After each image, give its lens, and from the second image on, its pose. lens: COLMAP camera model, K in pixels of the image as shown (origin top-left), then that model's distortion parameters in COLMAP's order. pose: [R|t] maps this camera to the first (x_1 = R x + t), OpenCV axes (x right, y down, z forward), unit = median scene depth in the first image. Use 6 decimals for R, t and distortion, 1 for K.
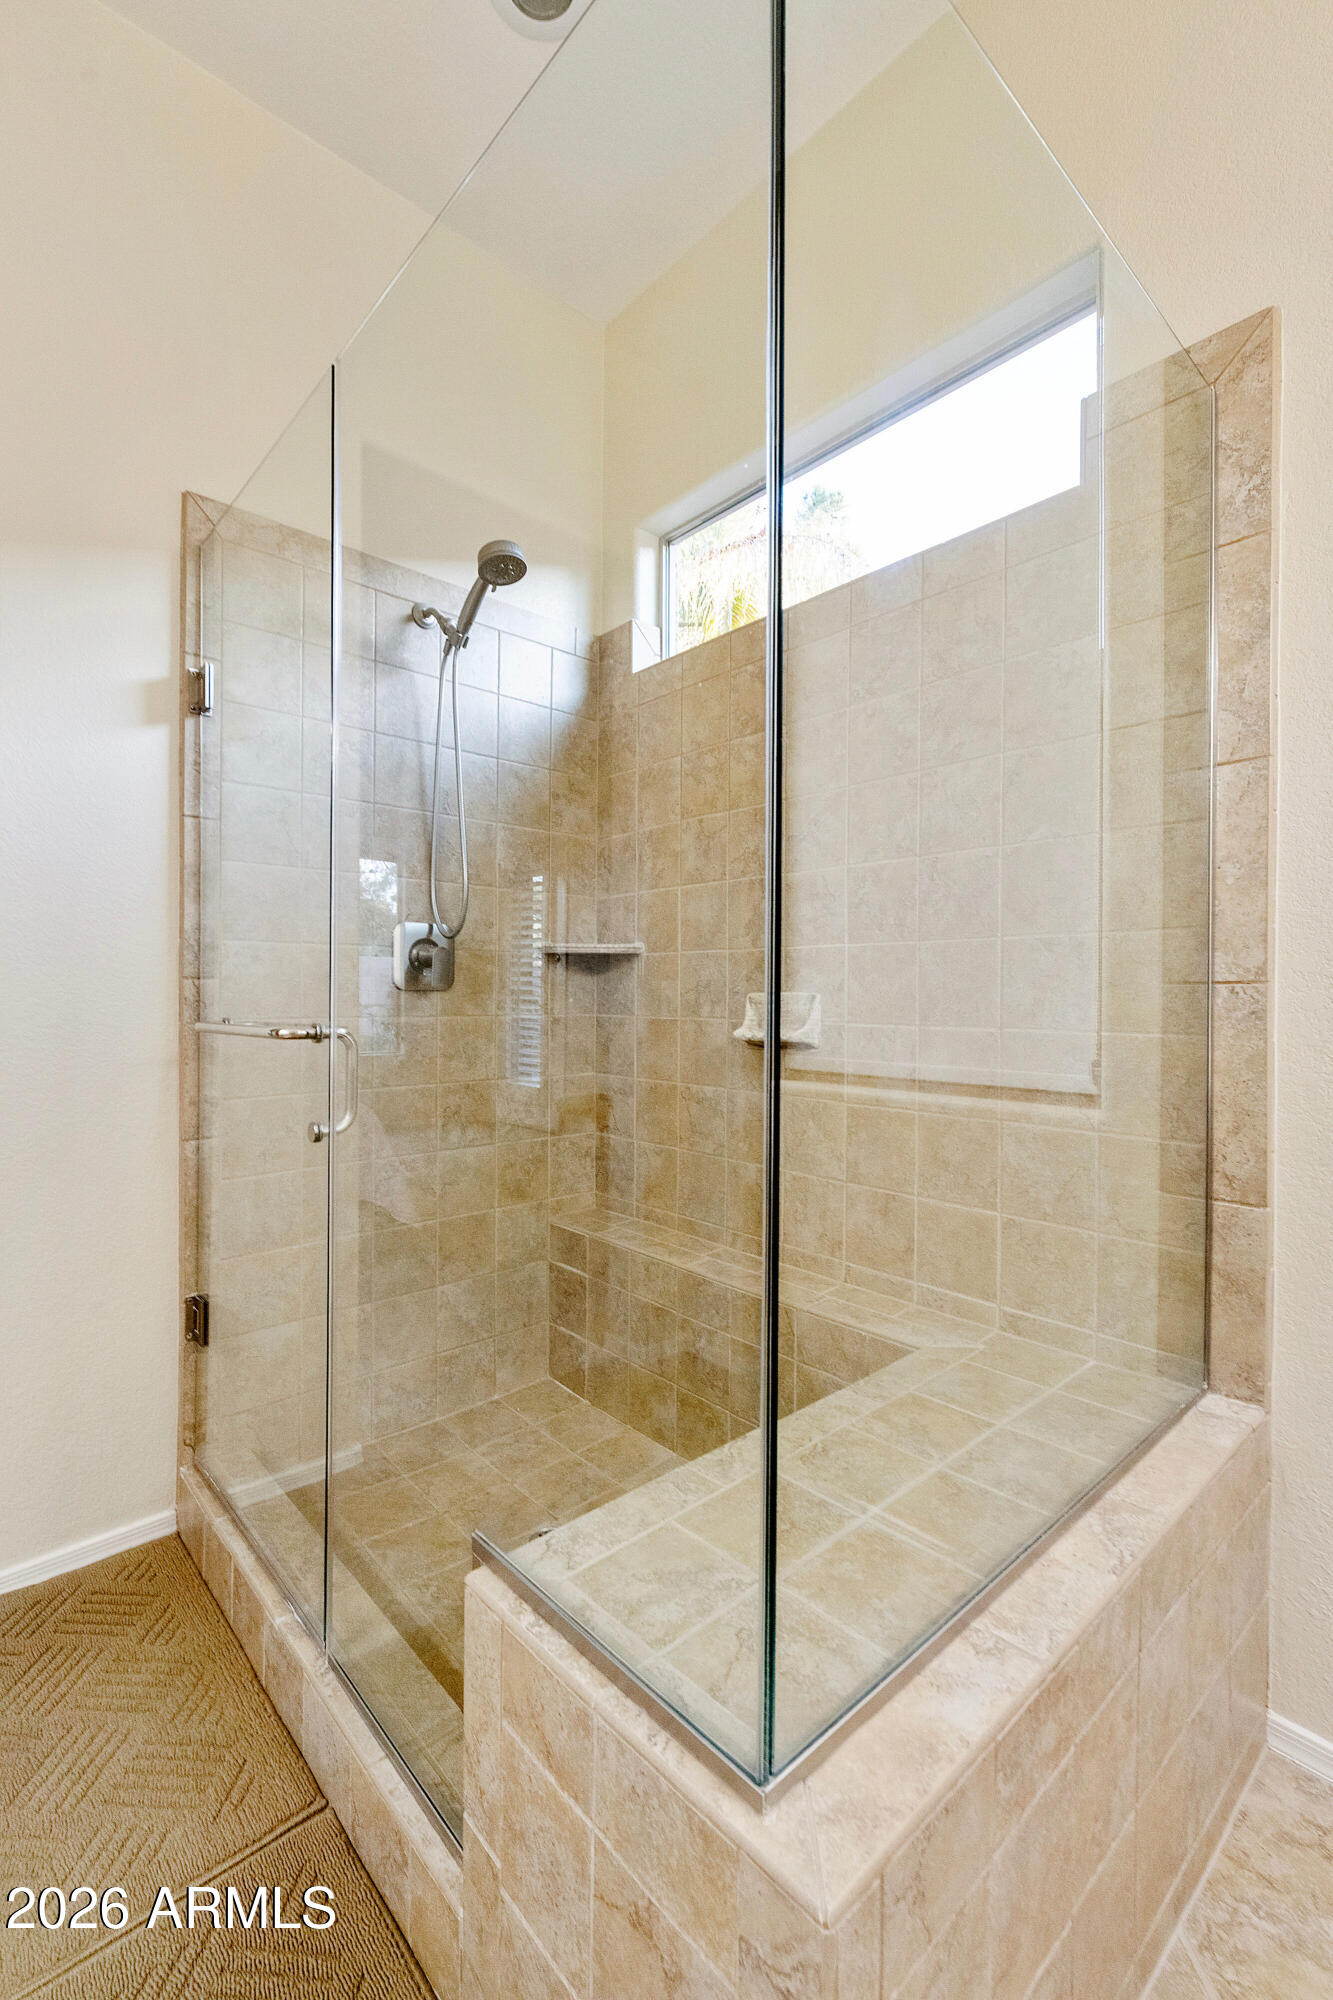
lens RADIAL K [[861.6, 0, 638.5], [0, 861.6, 998.3], [0, 0, 1]] dist [0.001138, -0.001106]
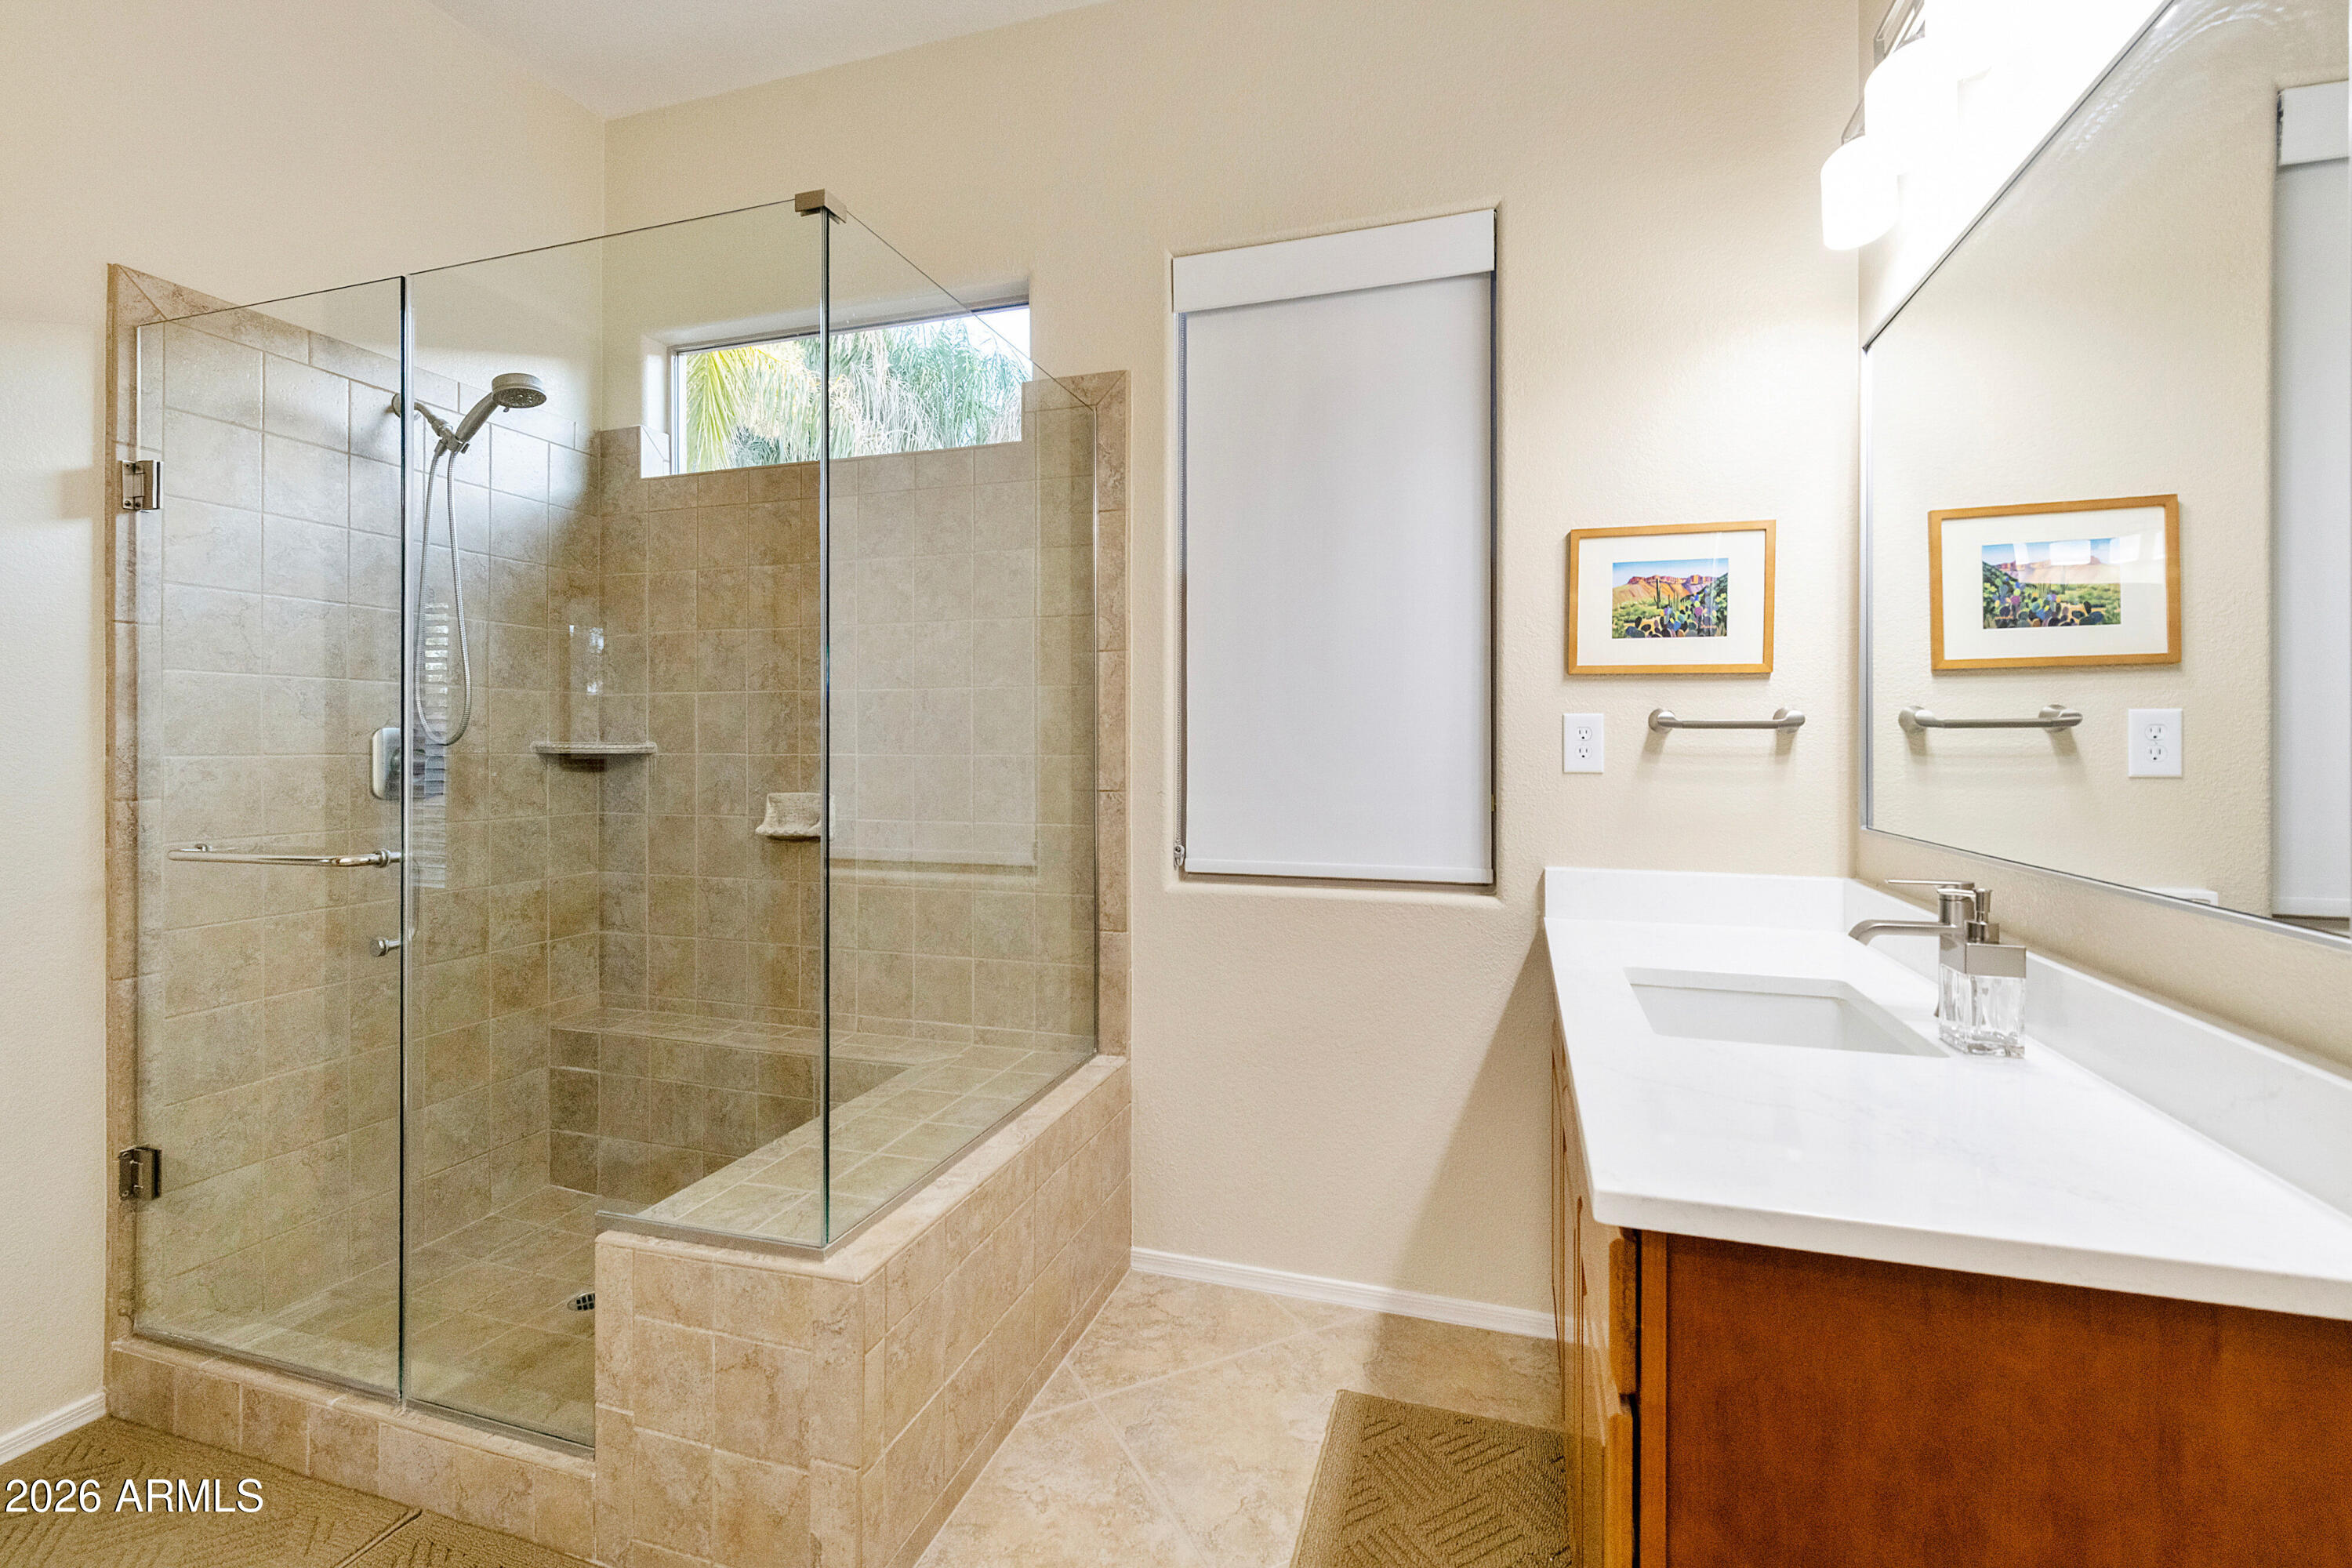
lens RADIAL K [[1036.6, 0, 1172.7], [0, 1036.6, 752.2], [0, 0, 1]] dist [-0.000109, 0.000309]
pose [[0.857410, -0.007455, 0.514580, -0.135130], [0.006353, 0.999972, 0.003901, -0.071049], [-0.514595, -0.000076, 0.857434, -0.505655]]
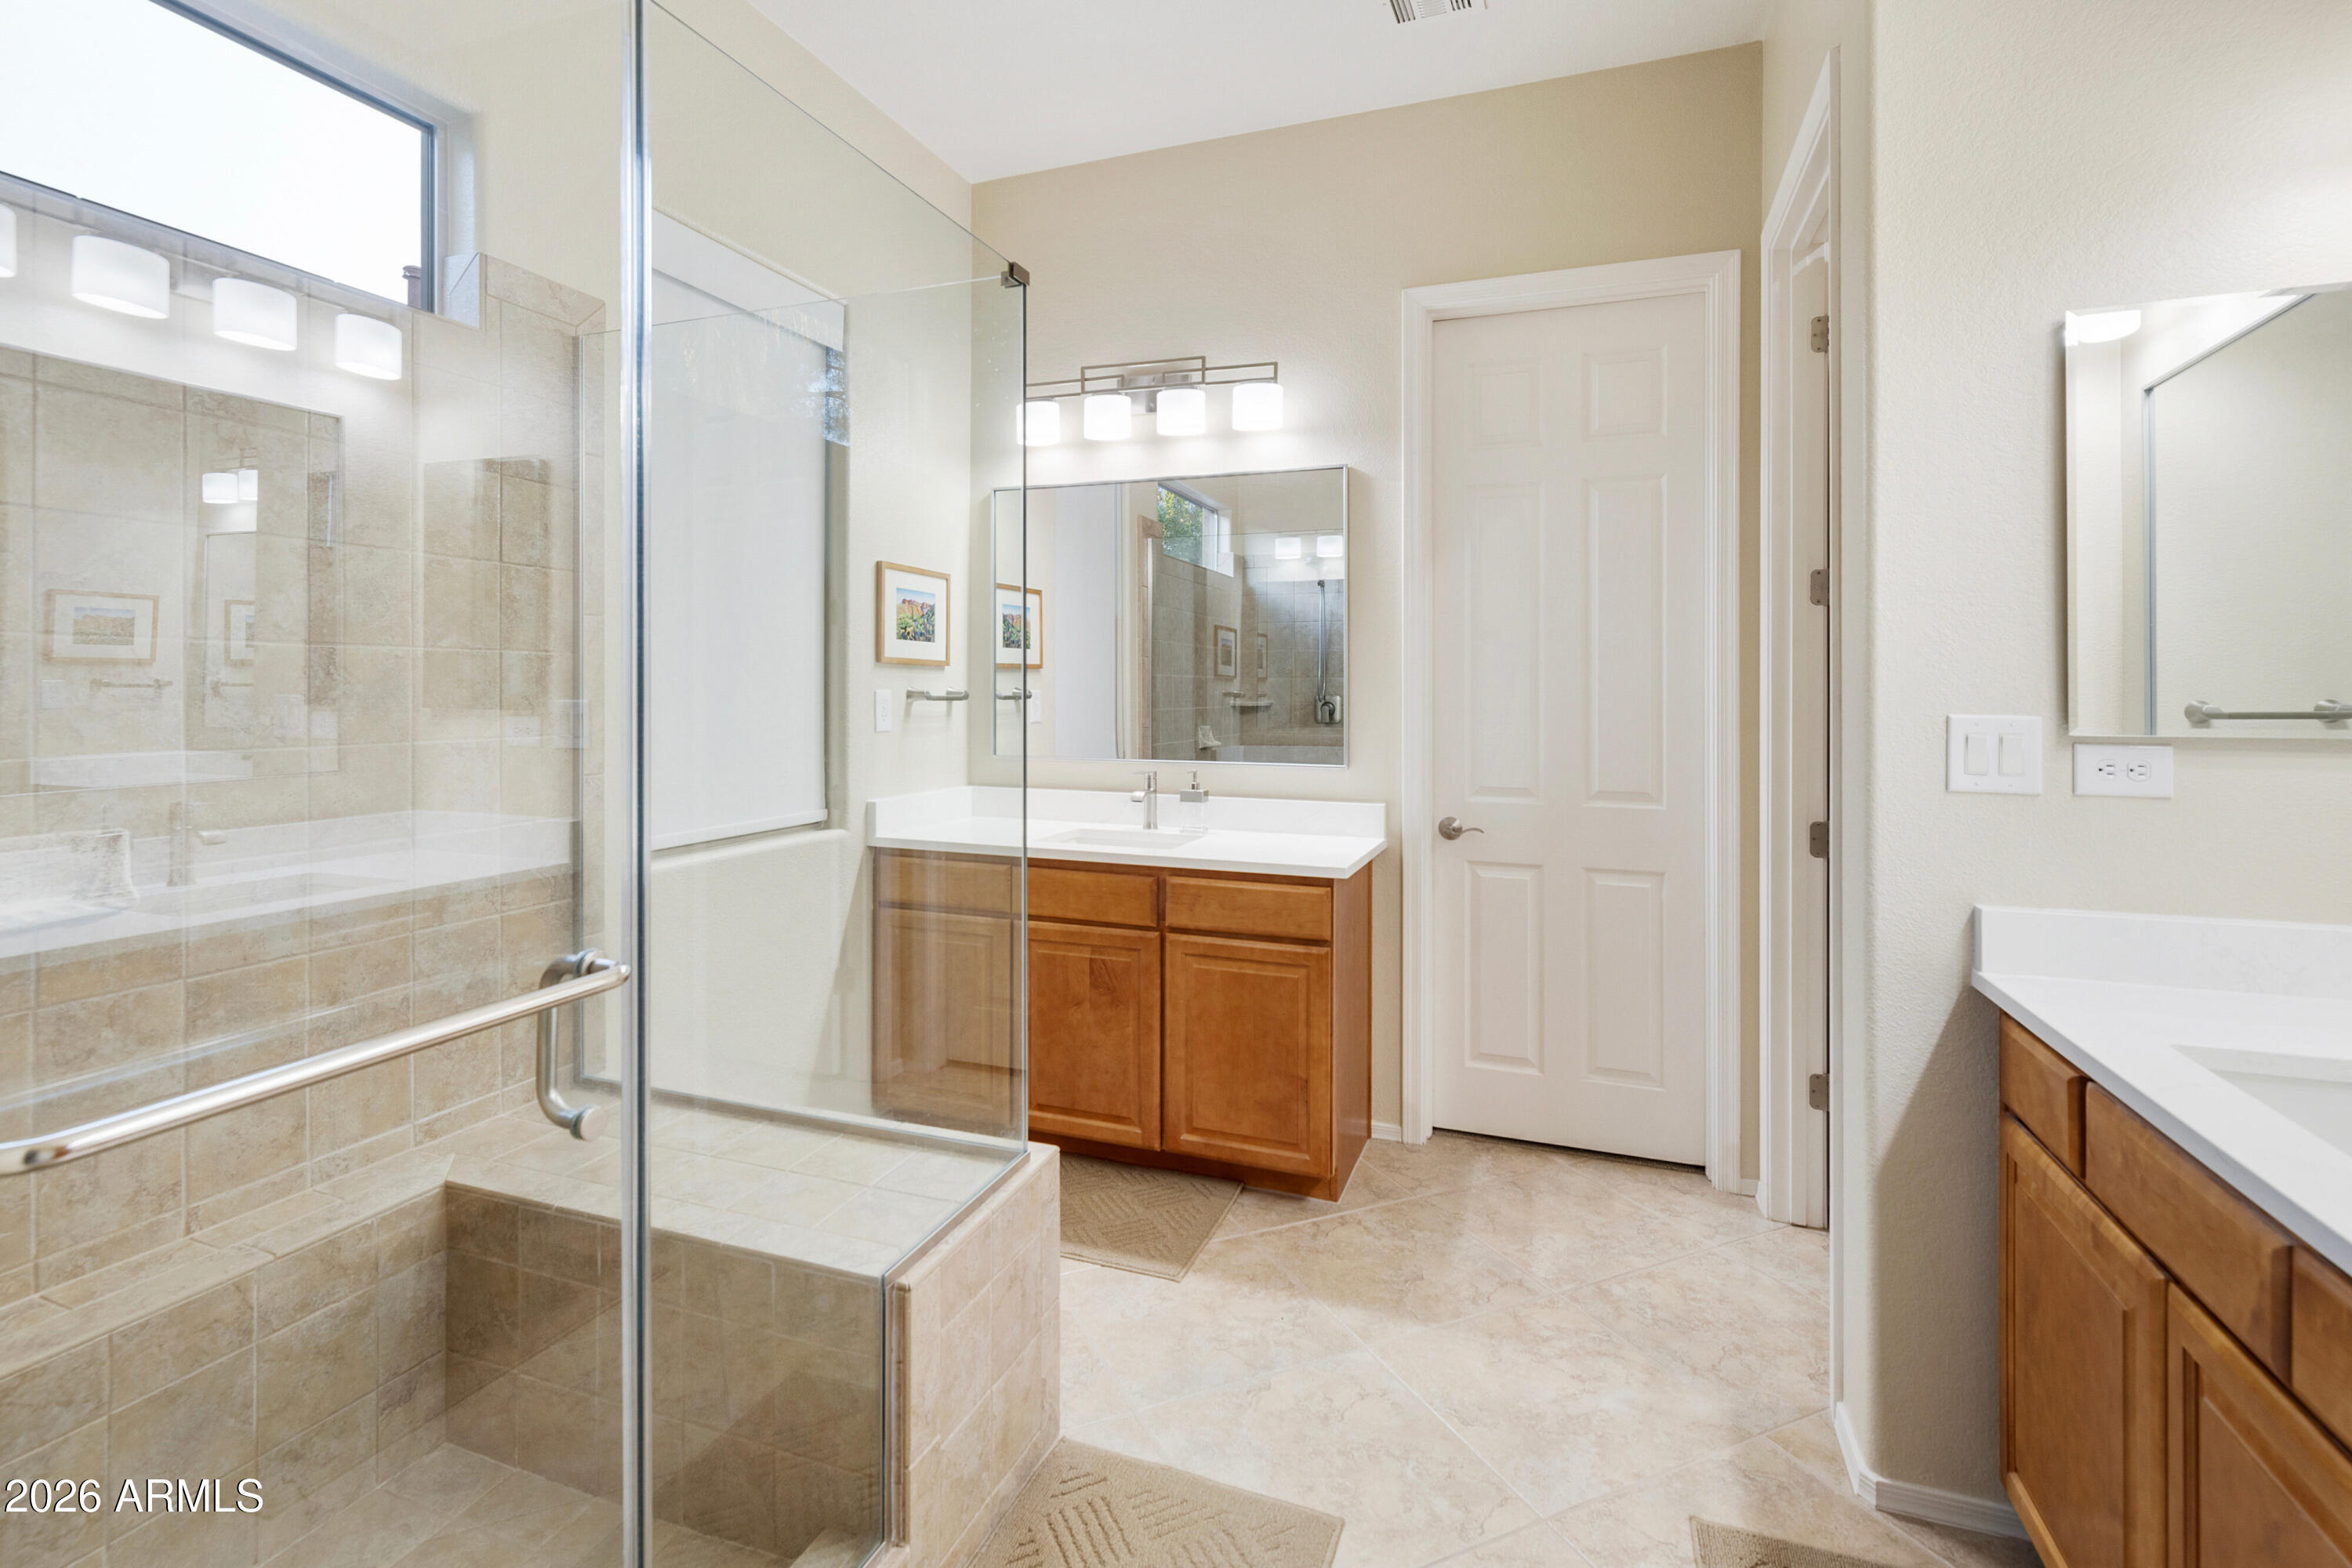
lens RADIAL K [[1112.7, 0, 1178.5], [0, 1112.7, 700.2], [0, 0, 1]] dist [0.001158, -0.000539]
pose [[-0.476972, -0.017738, 0.878739, -0.973694], [-0.002588, 0.999820, 0.018778, -0.128974], [-0.878914, 0.006682, -0.476933, 0.754333]]
